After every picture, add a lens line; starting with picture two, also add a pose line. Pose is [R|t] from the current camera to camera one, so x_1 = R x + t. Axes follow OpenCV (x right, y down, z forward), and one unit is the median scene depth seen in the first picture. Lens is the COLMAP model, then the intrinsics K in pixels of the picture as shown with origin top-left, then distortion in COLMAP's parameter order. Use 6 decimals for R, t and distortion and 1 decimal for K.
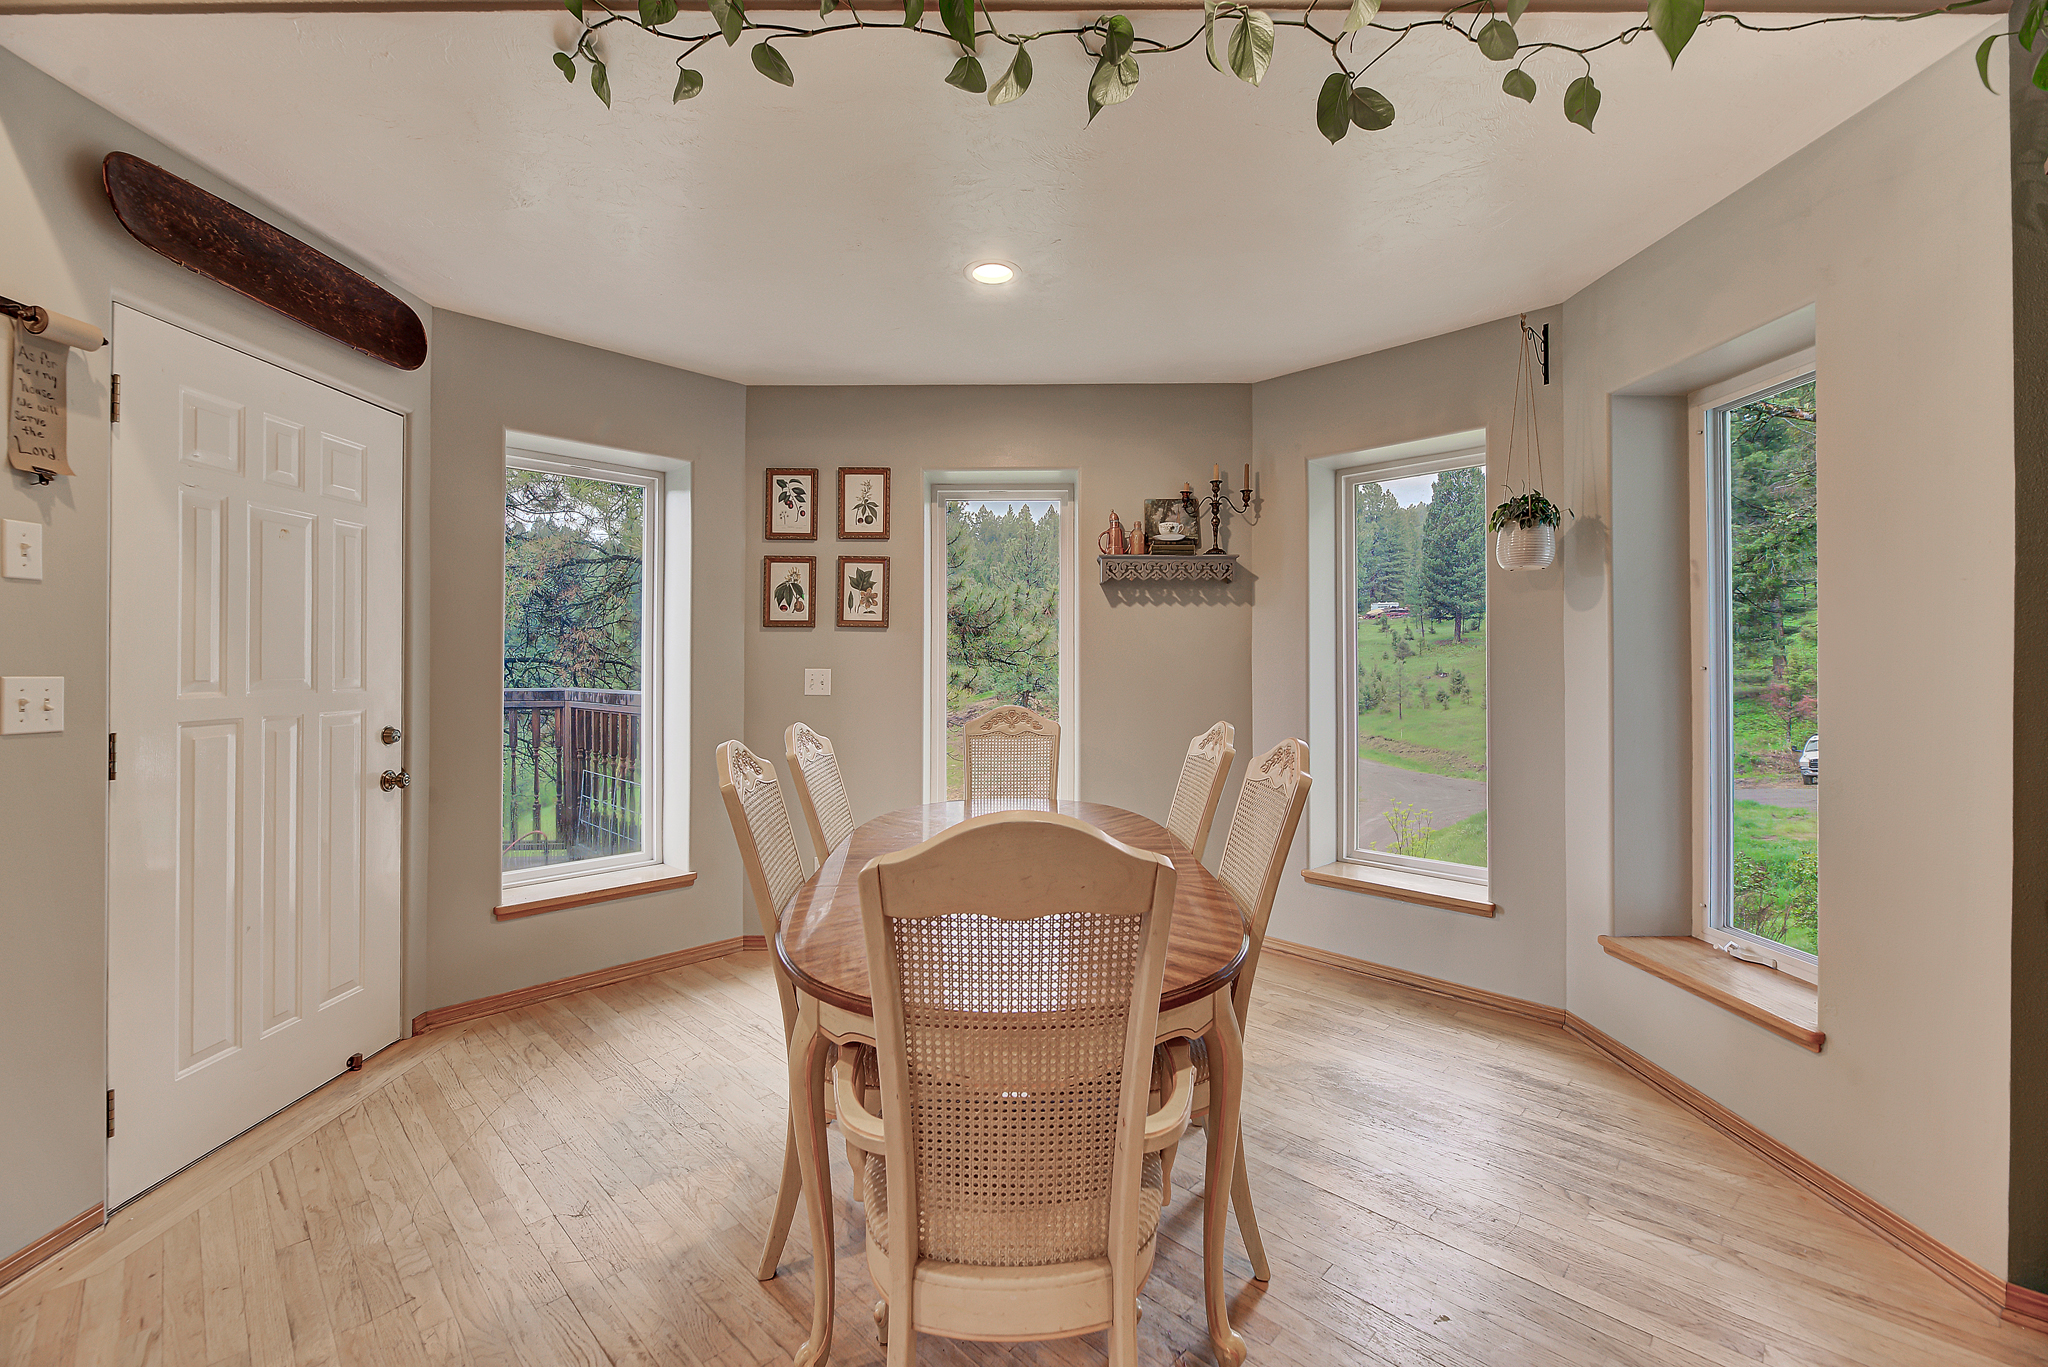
lens RADIAL K [[776.4, 0, 1020.7], [0, 776.4, 664.8], [0, 0, 1]] dist [-0.000354, -0.000025]
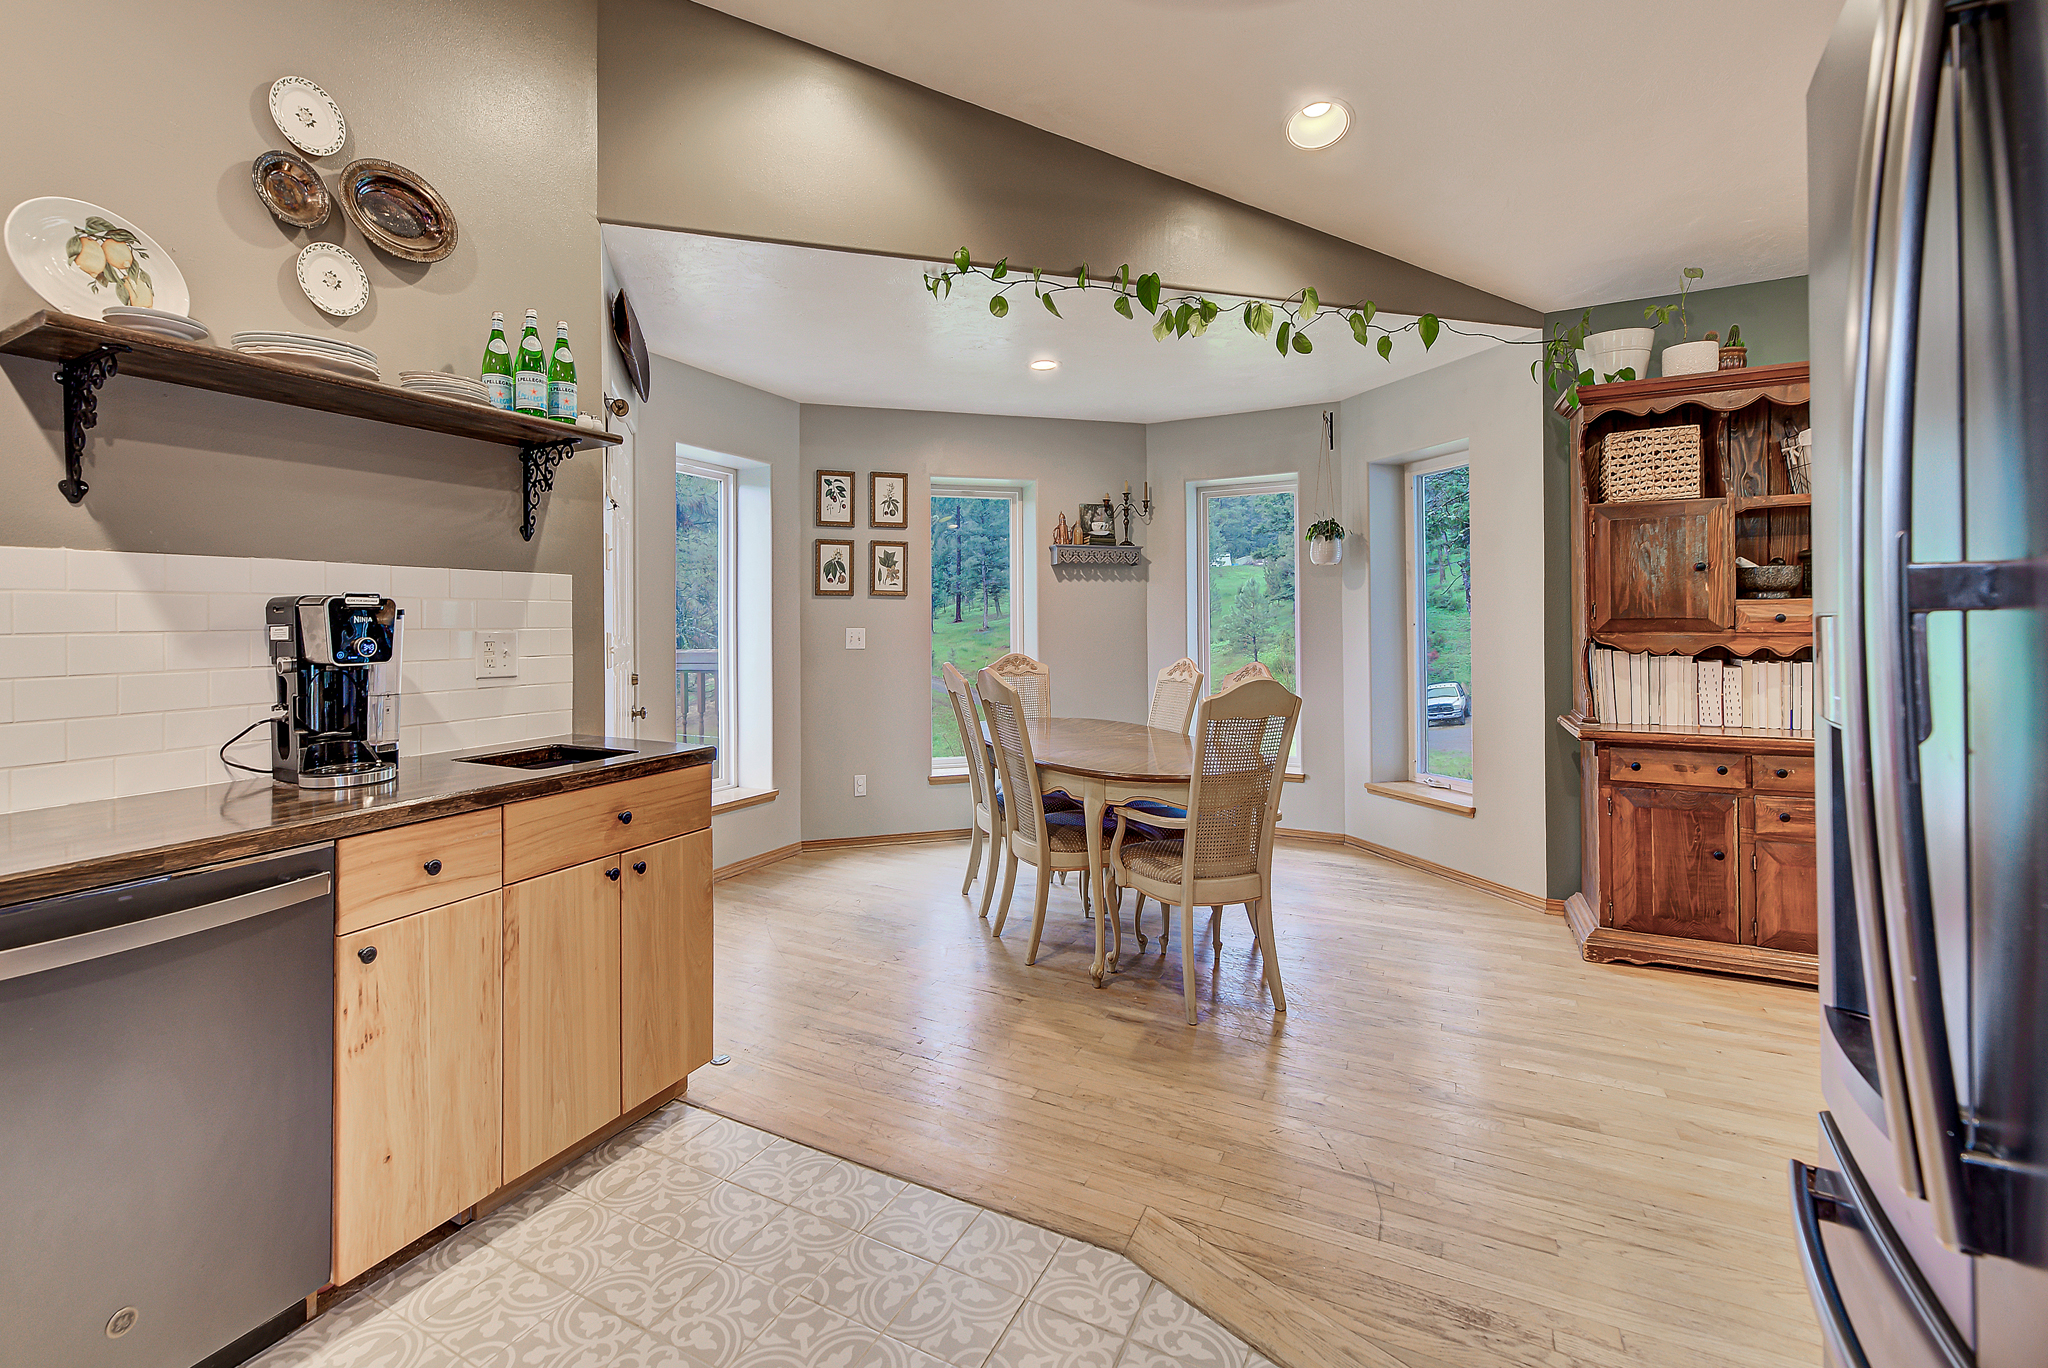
lens RADIAL K [[905.0, 0, 963.3], [0, 905.0, 622.4], [0, 0, 1]] dist [0.000964, 0.000165]
pose [[0.946795, -0.003058, 0.321823, -0.572398], [0.004030, 0.999989, -0.002354, -0.000281], [-0.321812, 0.003525, 0.946797, -0.467328]]
